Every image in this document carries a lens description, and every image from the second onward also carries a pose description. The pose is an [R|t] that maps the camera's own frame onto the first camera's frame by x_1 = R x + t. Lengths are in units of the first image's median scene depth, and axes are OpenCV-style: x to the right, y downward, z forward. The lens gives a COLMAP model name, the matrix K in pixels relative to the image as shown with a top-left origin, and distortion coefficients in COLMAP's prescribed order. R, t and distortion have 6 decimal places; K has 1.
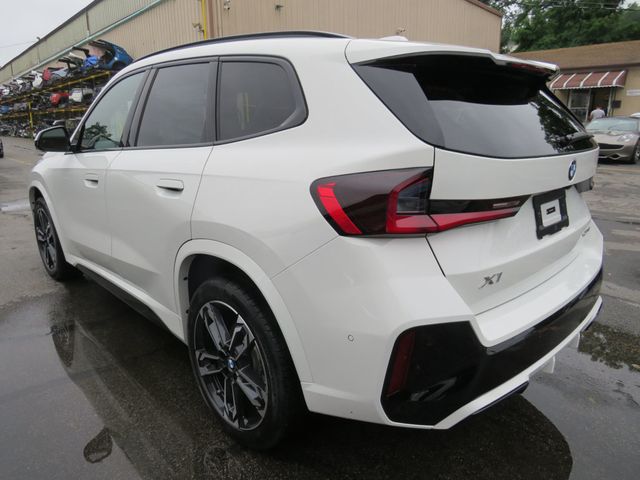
lens RADIAL K [[468.7, 0, 320.0], [0, 468.7, 240.0], [0, 0, 1]] dist [-0.001716, 0.006939]
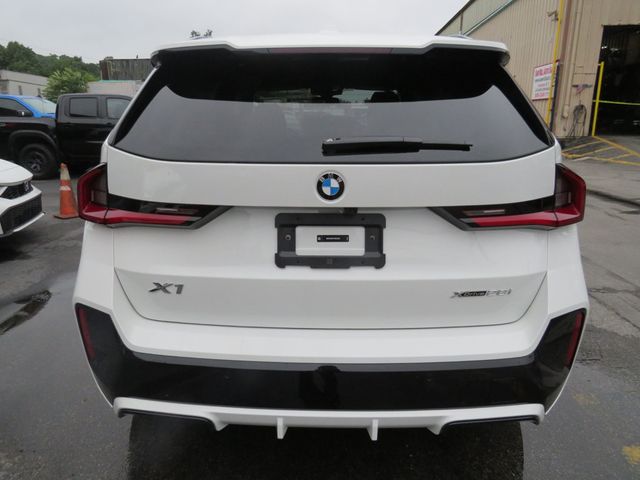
lens RADIAL K [[468.7, 0, 320.0], [0, 468.7, 240.0], [0, 0, 1]] dist [-0.001716, 0.006939]
pose [[0.728040, 0.191671, -0.658194, 0.944298], [-0.186158, 0.979317, 0.079271, -0.113333], [0.659775, 0.064816, 0.748663, 0.386520]]
